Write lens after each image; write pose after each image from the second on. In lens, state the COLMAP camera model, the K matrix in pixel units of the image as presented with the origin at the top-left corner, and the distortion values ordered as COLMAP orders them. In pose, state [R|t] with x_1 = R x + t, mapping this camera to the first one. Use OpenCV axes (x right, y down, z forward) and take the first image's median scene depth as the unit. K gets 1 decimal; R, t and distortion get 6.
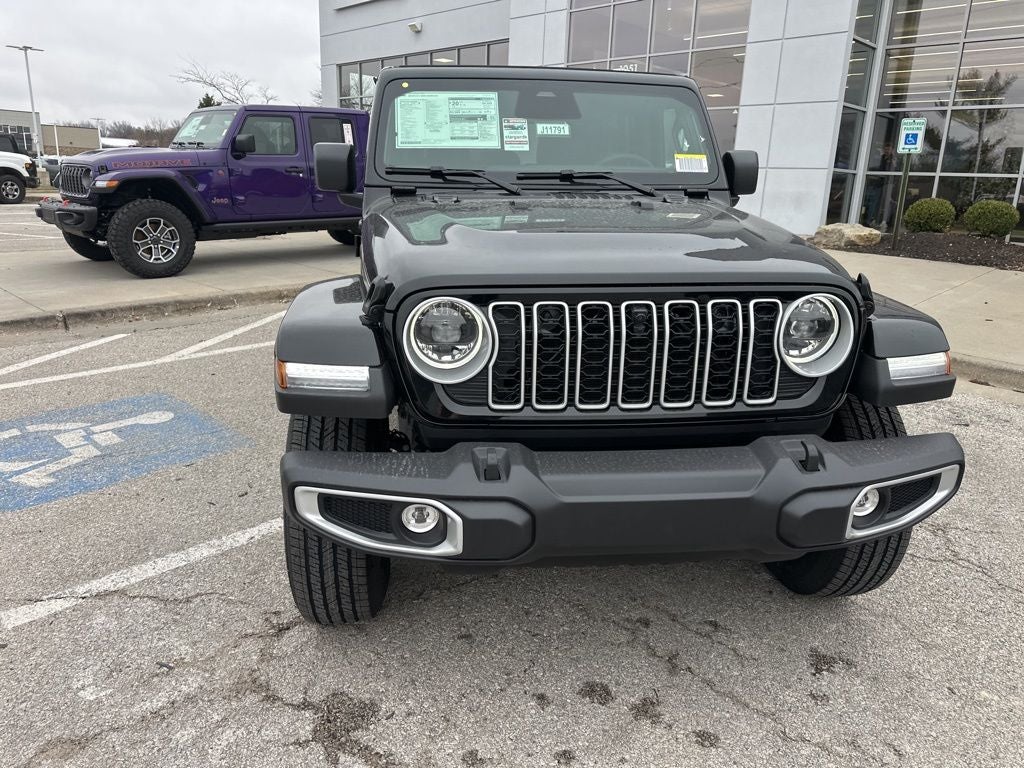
lens RADIAL K [[715.9, 0, 511.5], [0, 715.9, 383.3], [0, 0, 1]] dist [0.036738, -0.046209]
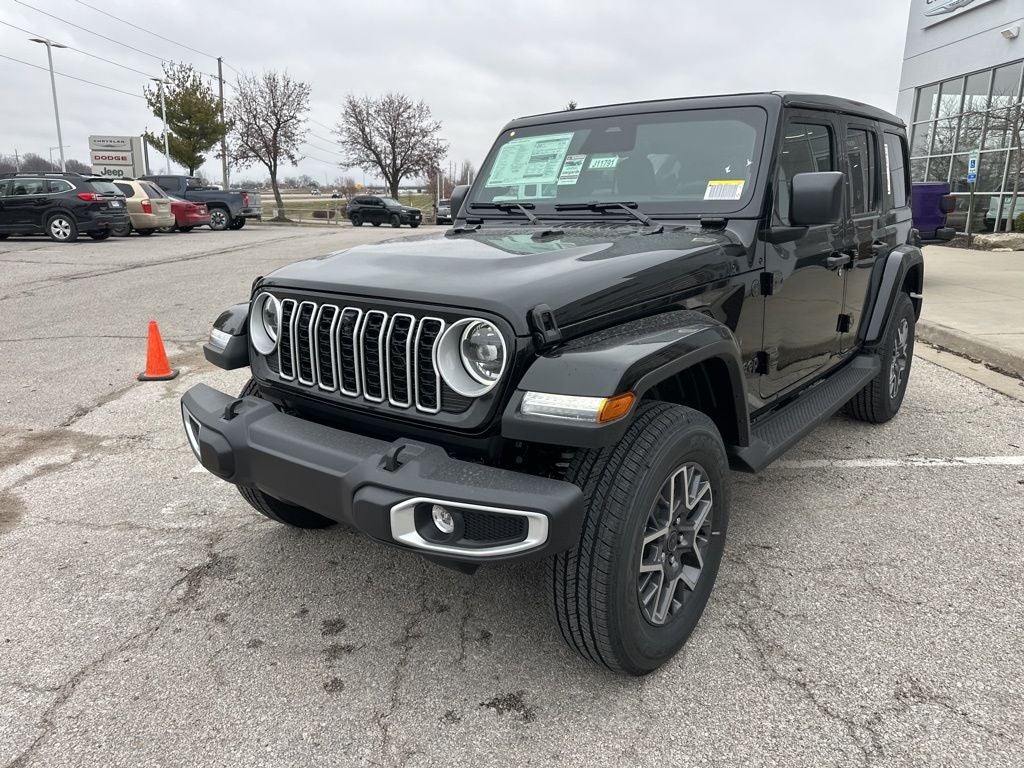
lens RADIAL K [[717.4, 0, 512.3], [0, 717.4, 377.0], [0, 0, 1]] dist [0.050423, -0.063312]
pose [[0.706612, 0.145820, -0.692413, 0.858232], [-0.182244, 0.983028, 0.021042, -0.050985], [0.683730, 0.111320, 0.721194, 0.214394]]
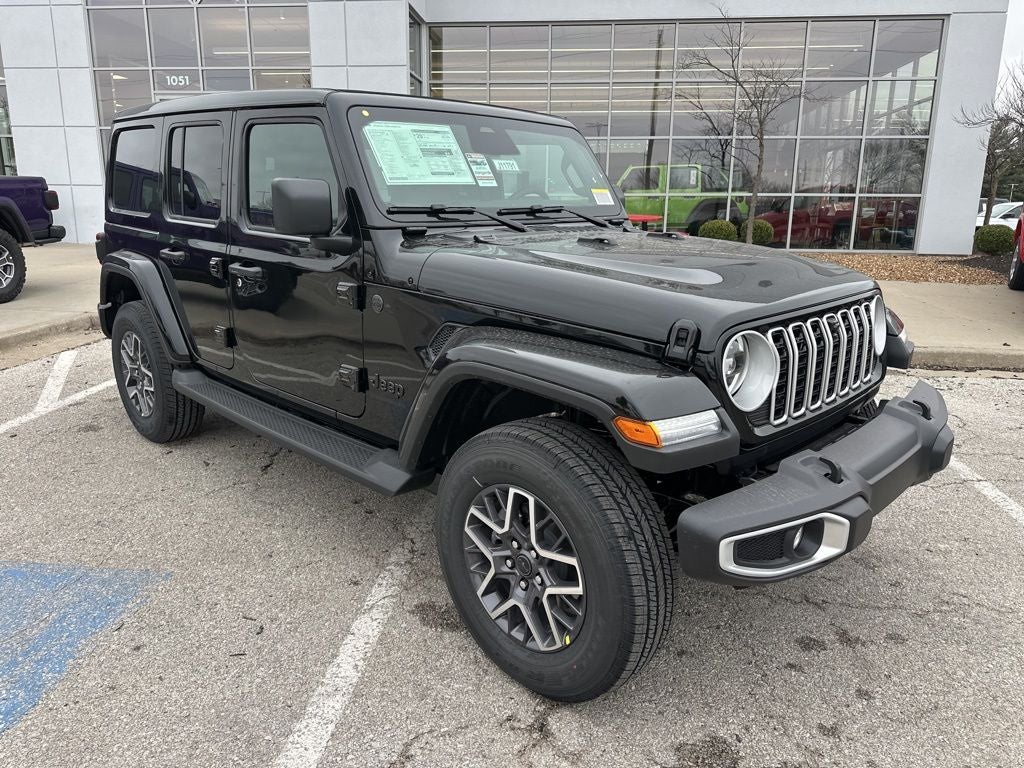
lens RADIAL K [[710.6, 0, 520.0], [0, 710.6, 386.2], [0, 0, 1]] dist [0.043110, -0.049299]
pose [[0.775845, -0.175675, 0.605972, -0.692550], [0.185163, 0.981560, 0.047491, -0.104468], [-0.603141, 0.075358, 0.794067, 0.241987]]
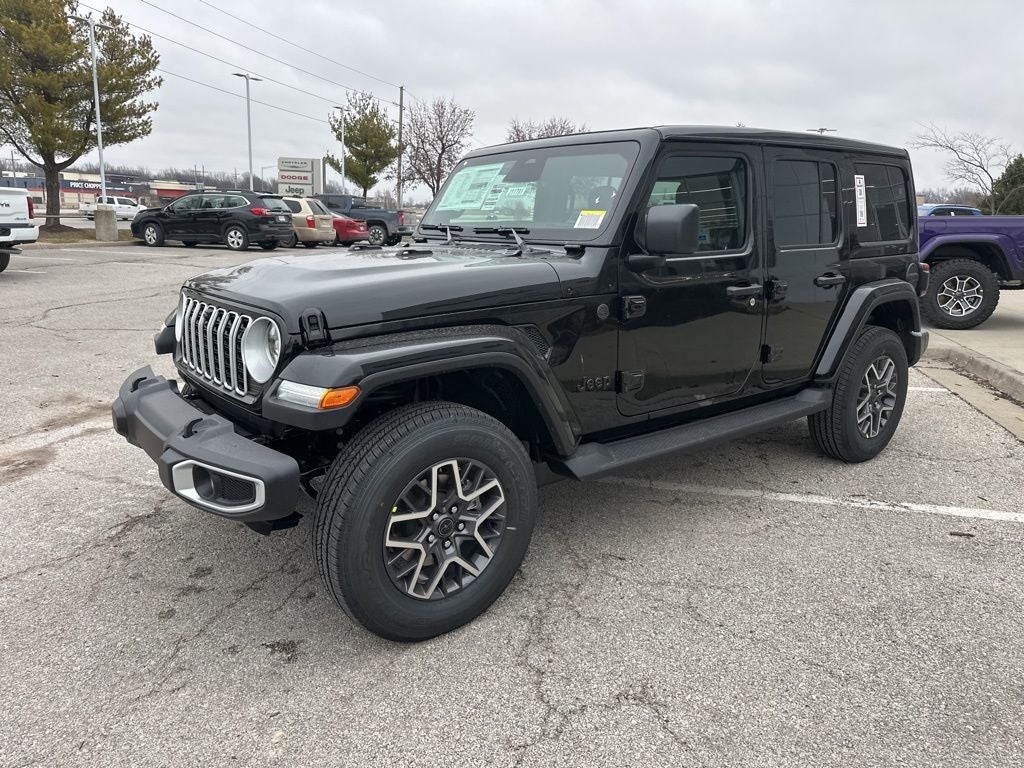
lens RADIAL K [[717.4, 0, 512.3], [0, 717.4, 377.0], [0, 0, 1]] dist [0.050423, -0.063312]
pose [[0.528574, 0.170543, -0.831580, 1.230747], [-0.248433, 0.967799, 0.040569, -0.129792], [0.811721, 0.185148, 0.553922, 0.481308]]
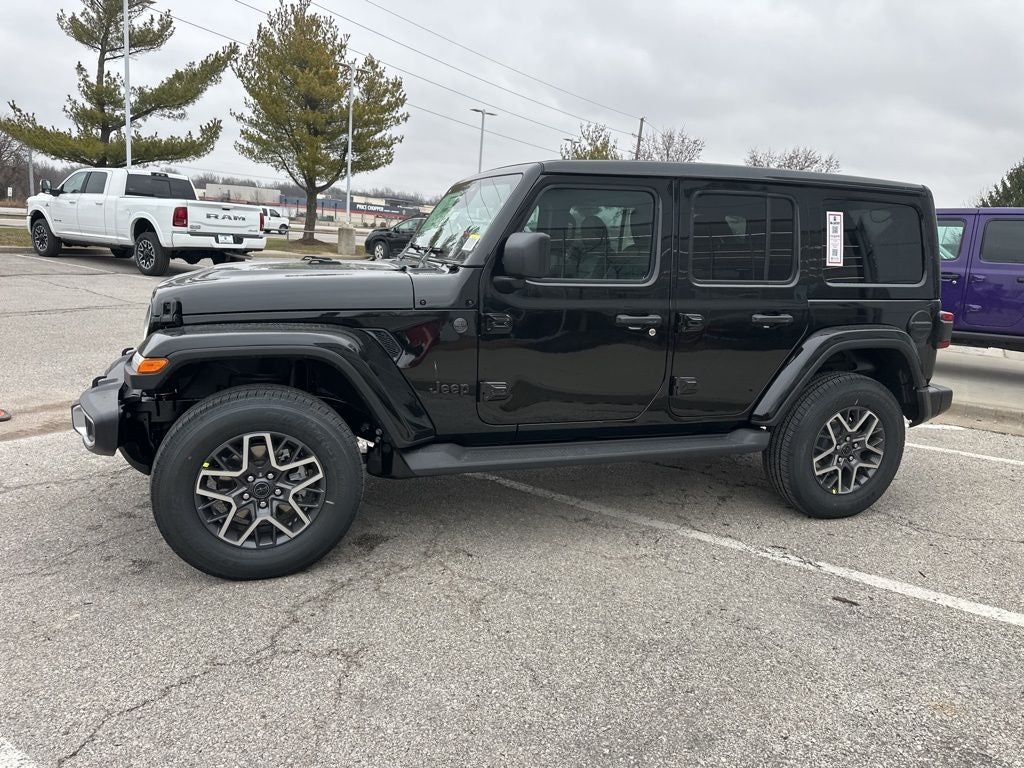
lens RADIAL K [[715.9, 0, 511.5], [0, 715.9, 383.3], [0, 0, 1]] dist [0.036738, -0.046209]
pose [[0.224749, 0.186457, -0.956411, 1.567904], [-0.330471, 0.937935, 0.105197, -0.282476], [0.916666, 0.292423, 0.272418, 0.971299]]
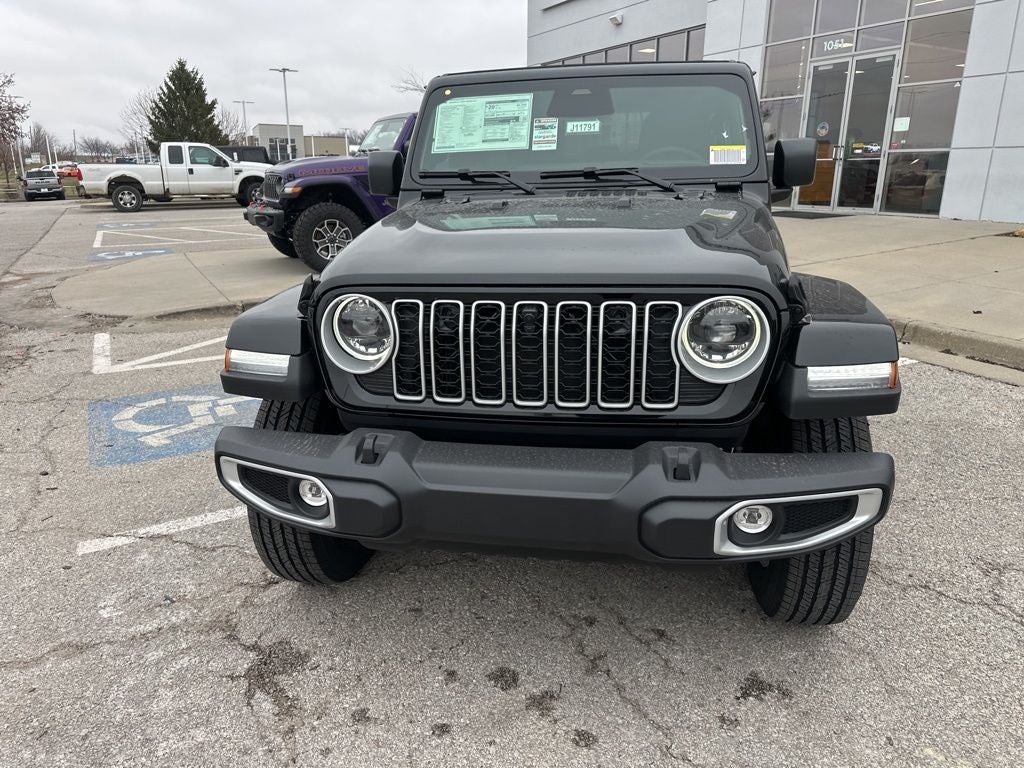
lens RADIAL K [[716.1, 0, 516.6], [0, 716.1, 389.2], [0, 0, 1]] dist [0.036403, -0.045665]
pose [[0.958991, 0.049292, -0.279117, 0.310153], [-0.044982, 0.998749, 0.021830, -0.007132], [0.279844, -0.008379, 0.960009, 0.010736]]
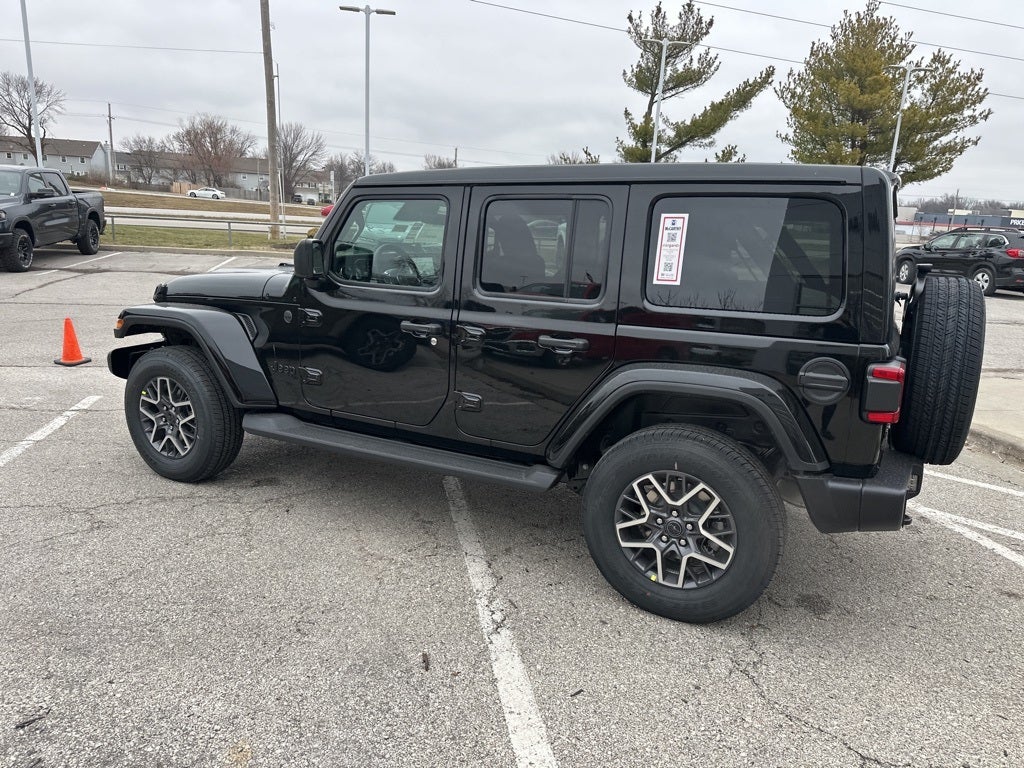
lens RADIAL K [[716.7, 0, 510.6], [0, 716.7, 384.7], [0, 0, 1]] dist [0.043156, -0.048412]
pose [[-0.553853, 0.135255, -0.821555, 1.349744], [-0.295444, 0.890584, 0.345794, -0.744373], [0.778434, 0.434243, -0.453292, 2.286879]]
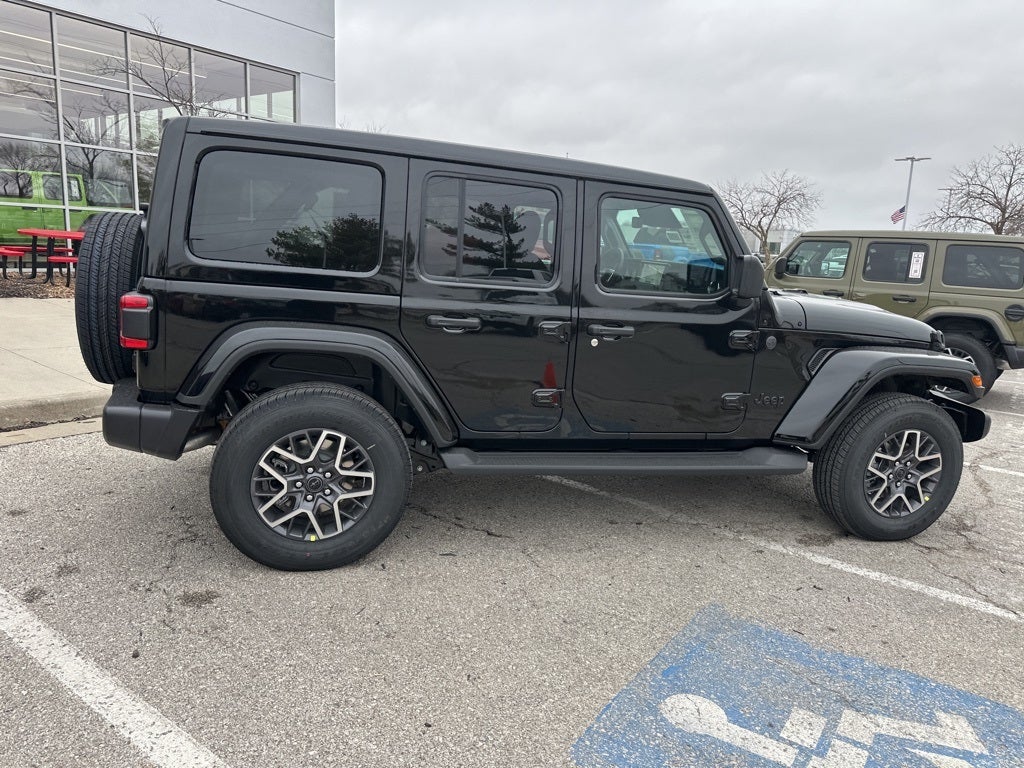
lens RADIAL K [[710.0, 0, 507.4], [0, 710.0, 385.0], [0, 0, 1]] dist [0.036416, -0.032100]
pose [[-0.143076, -0.231899, 0.962160, -1.497004], [0.216257, 0.941345, 0.259040, -0.593276], [-0.965796, 0.245137, -0.084534, 1.746752]]
